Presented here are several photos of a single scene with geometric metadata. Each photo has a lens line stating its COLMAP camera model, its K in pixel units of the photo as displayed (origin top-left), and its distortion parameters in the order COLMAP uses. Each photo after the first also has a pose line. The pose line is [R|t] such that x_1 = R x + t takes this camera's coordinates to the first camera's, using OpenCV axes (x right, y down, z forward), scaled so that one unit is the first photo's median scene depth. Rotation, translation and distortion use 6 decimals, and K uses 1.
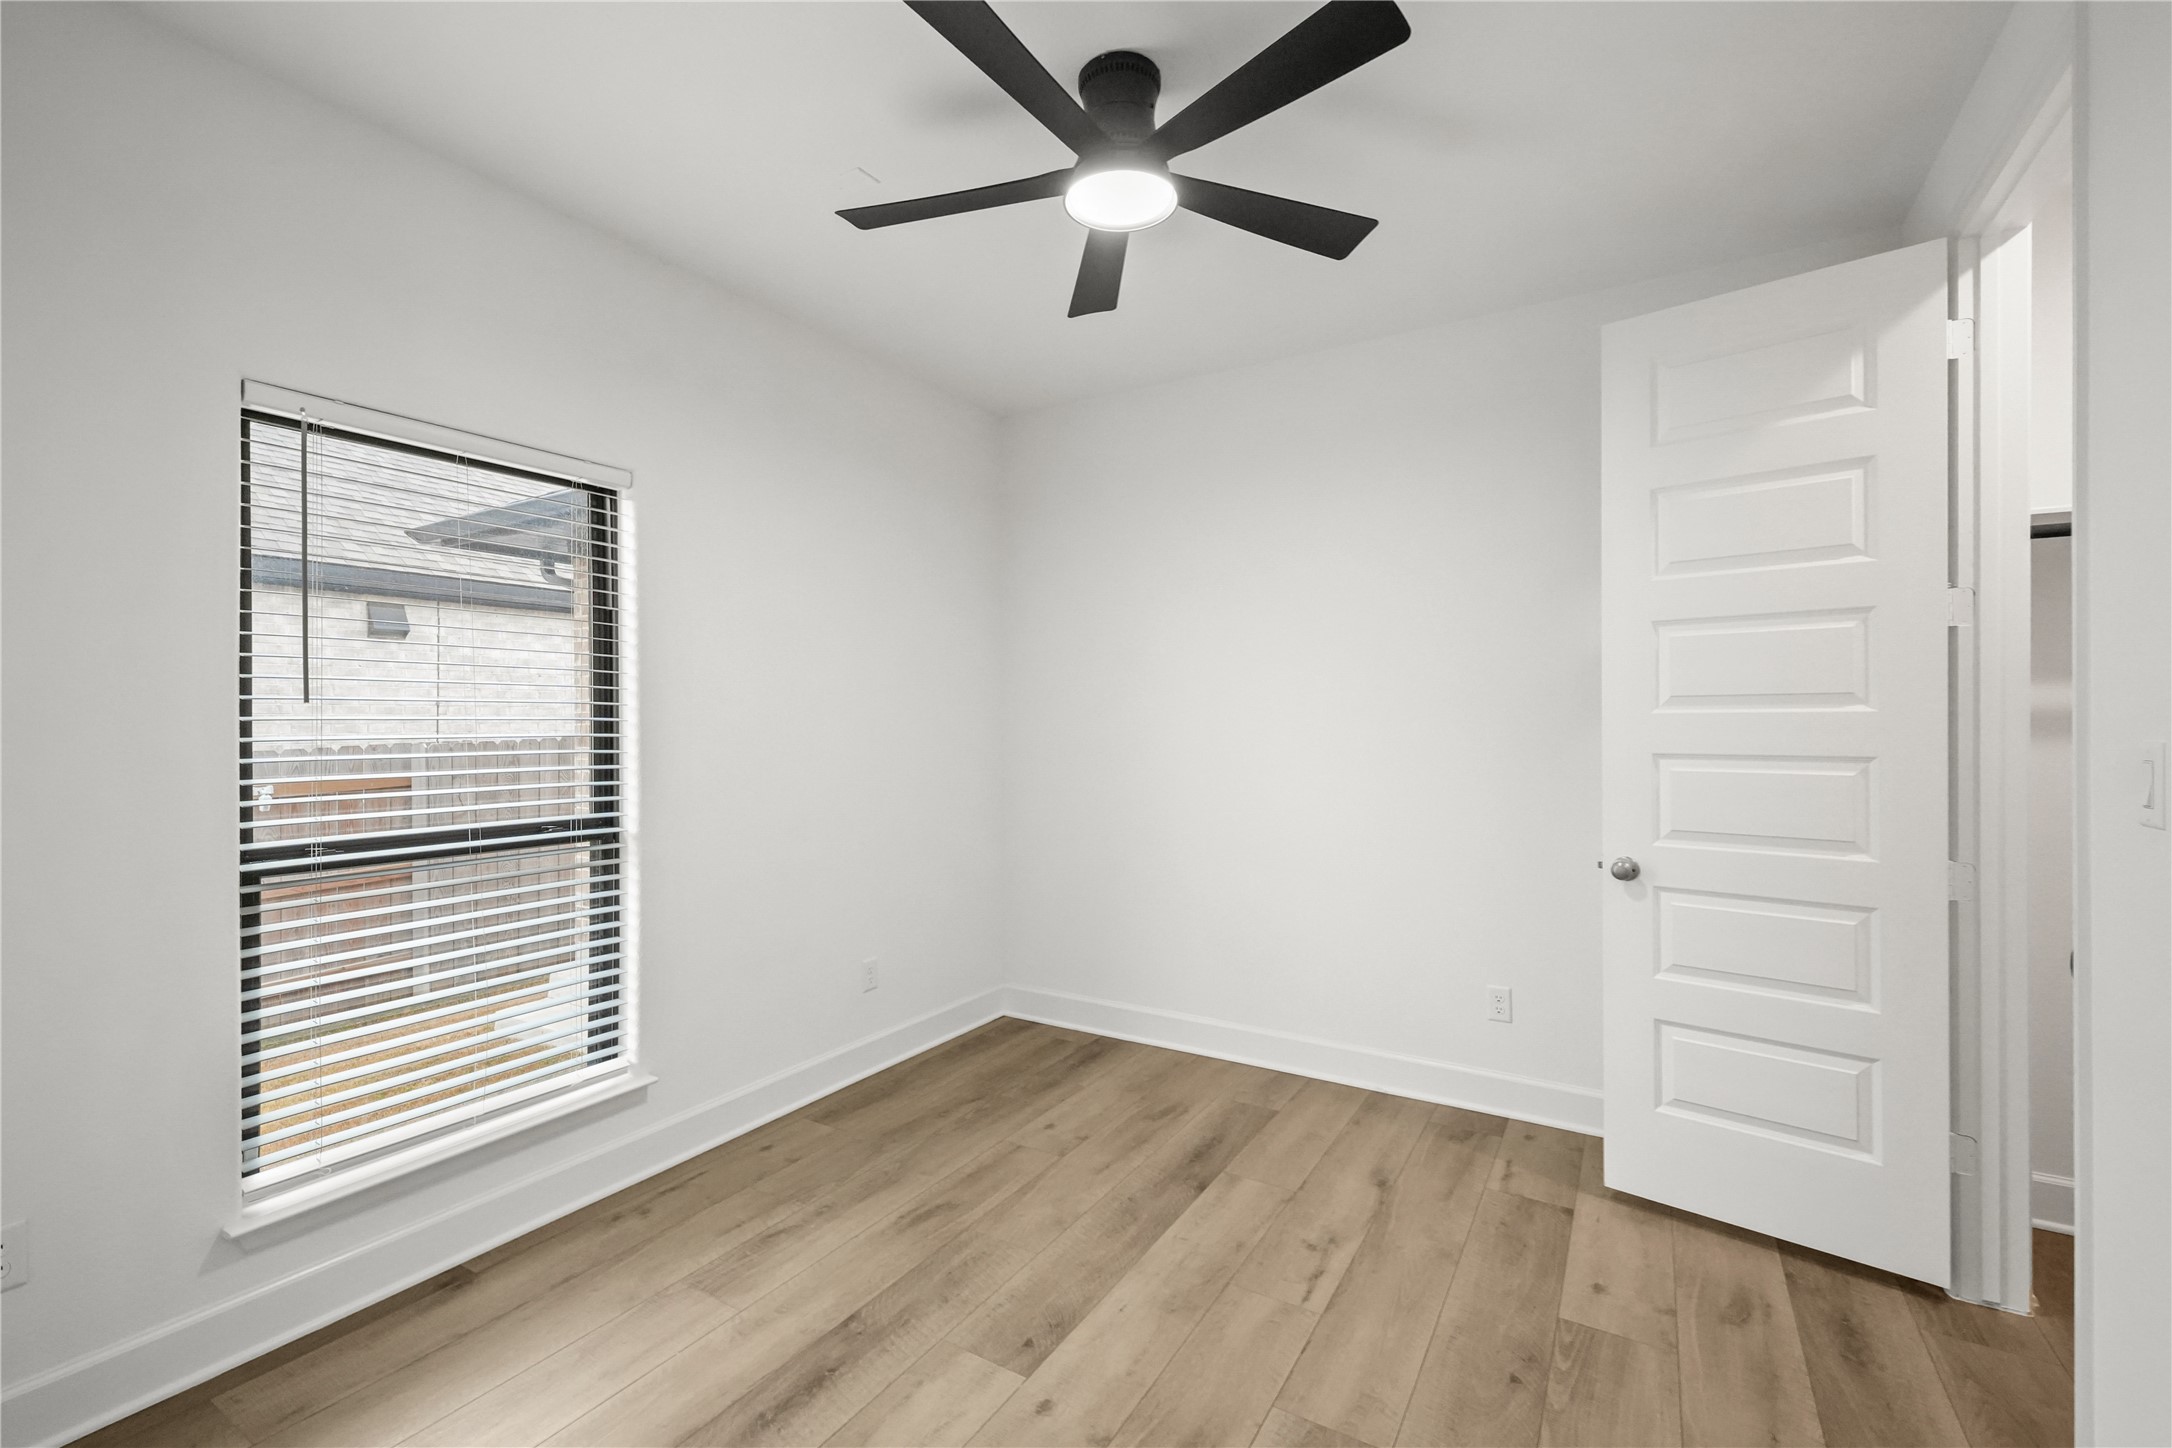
lens RADIAL K [[910.7, 0, 1081.3], [0, 910.7, 718.1], [0, 0, 1]] dist [0.000729, -0.000047]
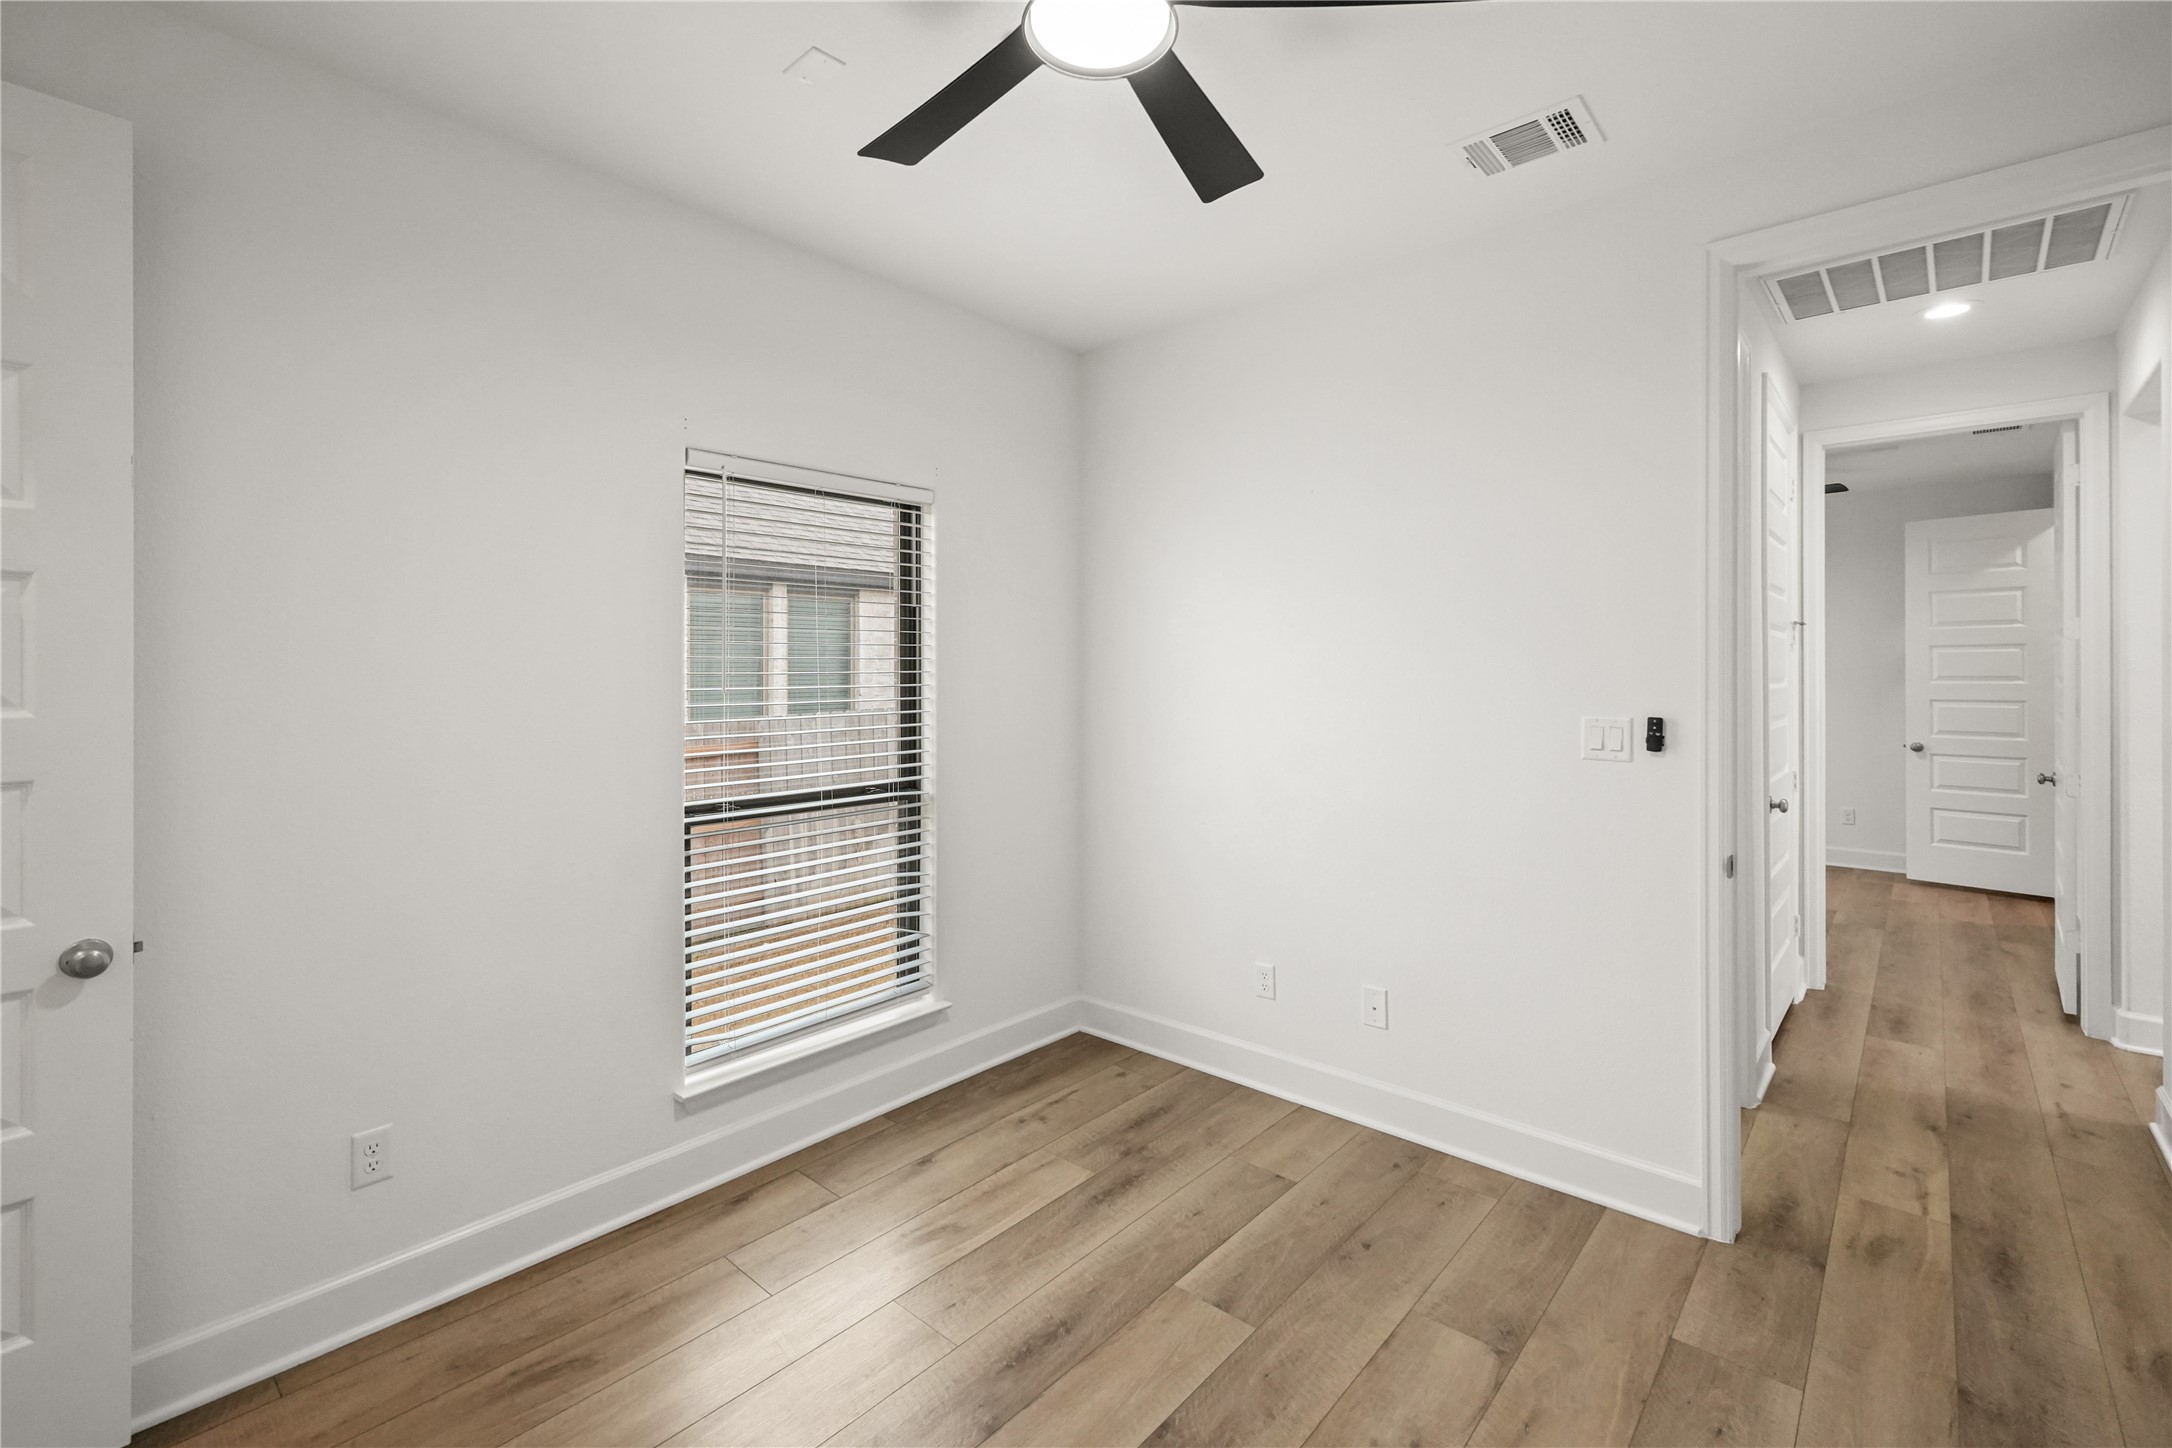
lens RADIAL K [[910.7, 0, 1081.3], [0, 910.7, 718.1], [0, 0, 1]] dist [0.000729, -0.000047]
pose [[0.982295, -0.025092, -0.185652, -0.089229], [0.031618, 0.998979, 0.032276, -0.005145], [0.184653, -0.037575, 0.982085, -0.140810]]
